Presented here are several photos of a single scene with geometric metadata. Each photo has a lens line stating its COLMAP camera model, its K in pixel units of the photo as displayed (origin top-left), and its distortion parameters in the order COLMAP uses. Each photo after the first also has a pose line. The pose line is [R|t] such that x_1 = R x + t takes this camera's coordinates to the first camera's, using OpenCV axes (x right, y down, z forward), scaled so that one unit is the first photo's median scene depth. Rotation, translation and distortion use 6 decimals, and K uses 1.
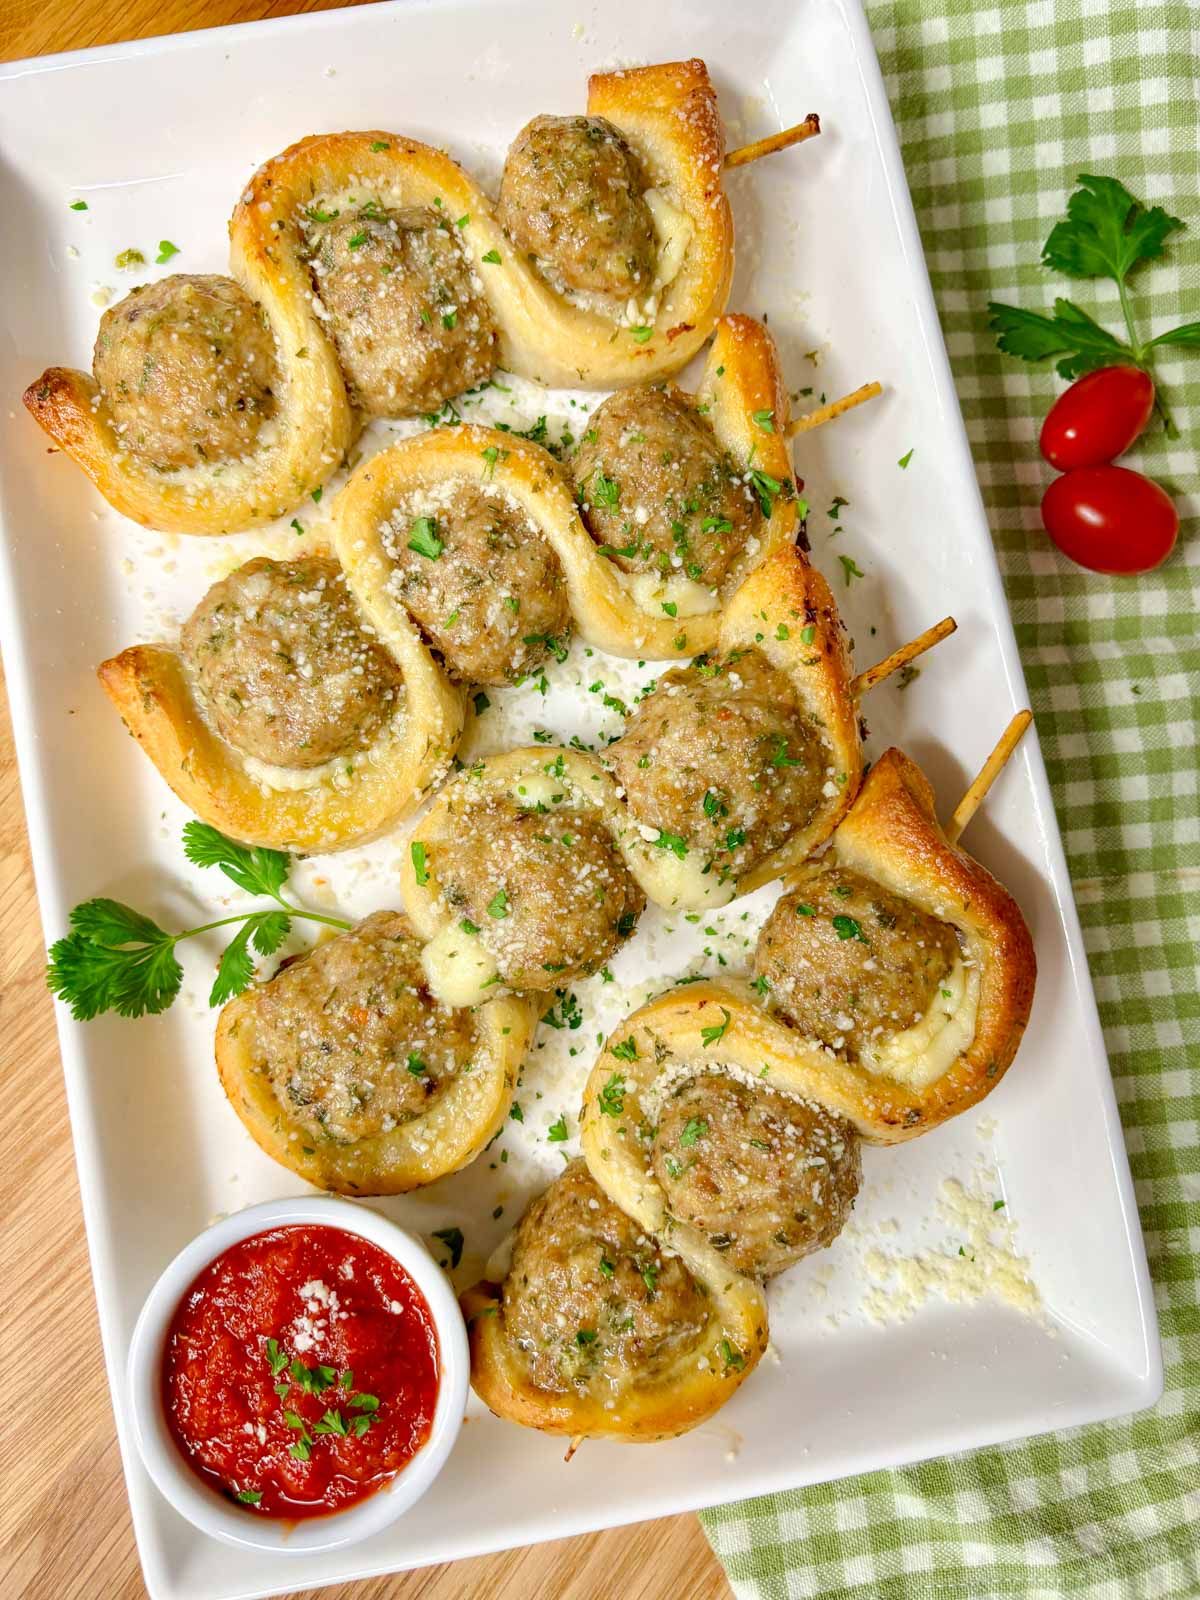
lens RADIAL K [[1223.0, 0, 607.2], [0, 1223.0, 789.9], [0, 0, 1]] dist [0.003920, -0.014724]
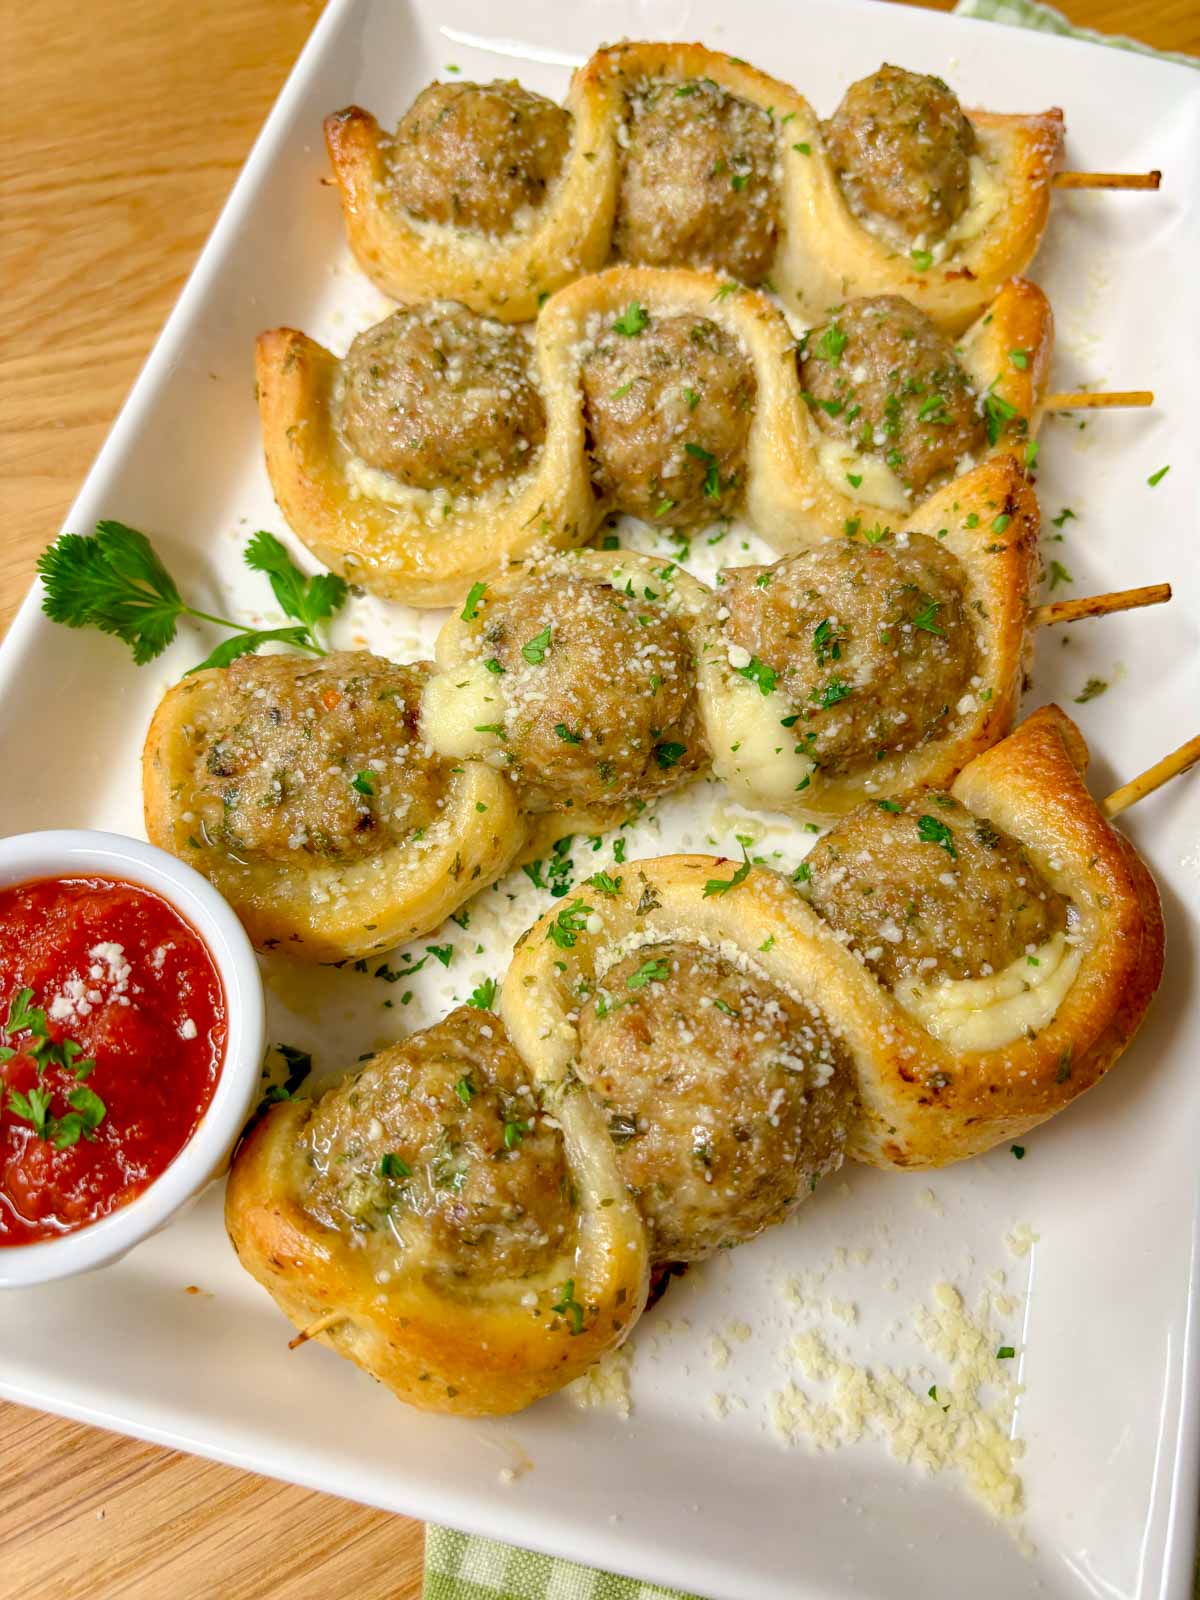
lens RADIAL K [[1233.2, 0, 603.2], [0, 1233.2, 807.7], [0, 0, 1]] dist [-0.012577, 0.003643]
pose [[0.914202, 0.360612, -0.184916, 0.139892], [-0.401631, 0.867122, -0.294604, 0.401406], [0.054107, 0.343595, 0.937558, 0.247663]]
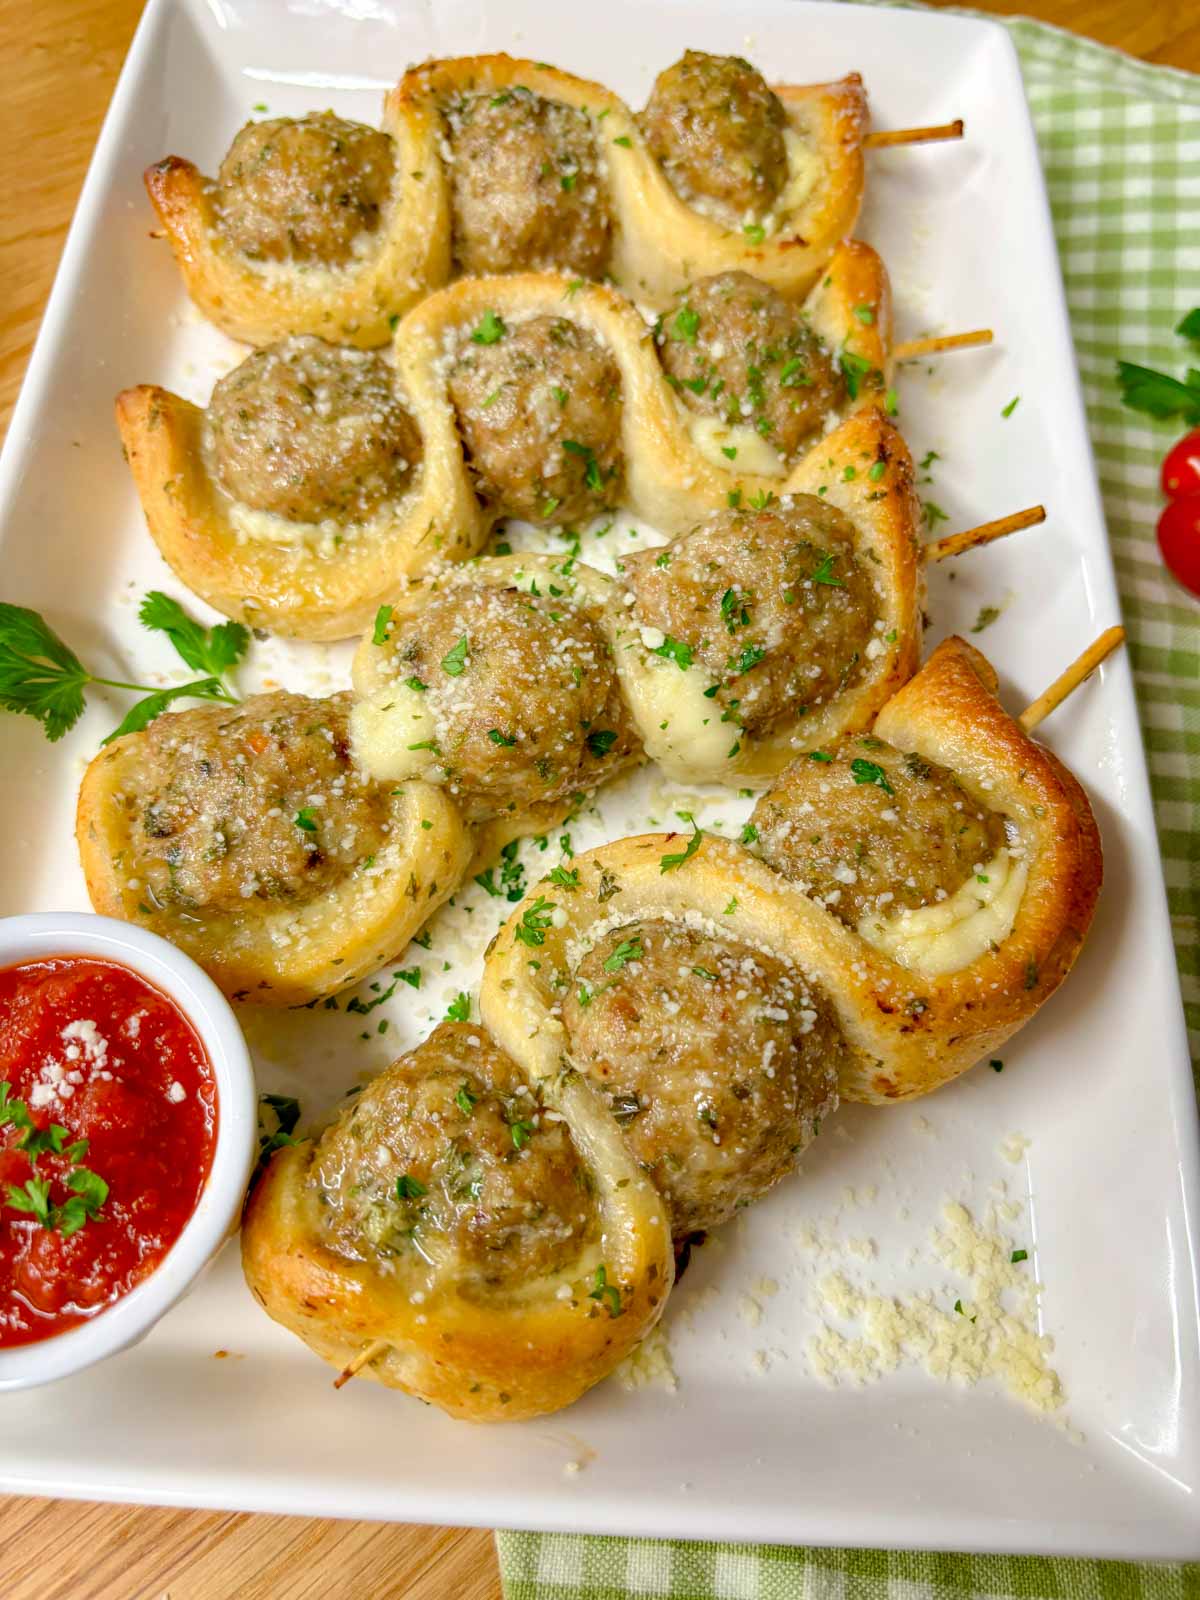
lens RADIAL K [[1233.2, 0, 603.2], [0, 1233.2, 807.7], [0, 0, 1]] dist [-0.012577, 0.003643]
pose [[0.973313, 0.200065, -0.112406, 0.119464], [-0.226364, 0.917480, -0.327092, 0.424385], [0.037690, 0.343808, 0.938283, 0.239158]]
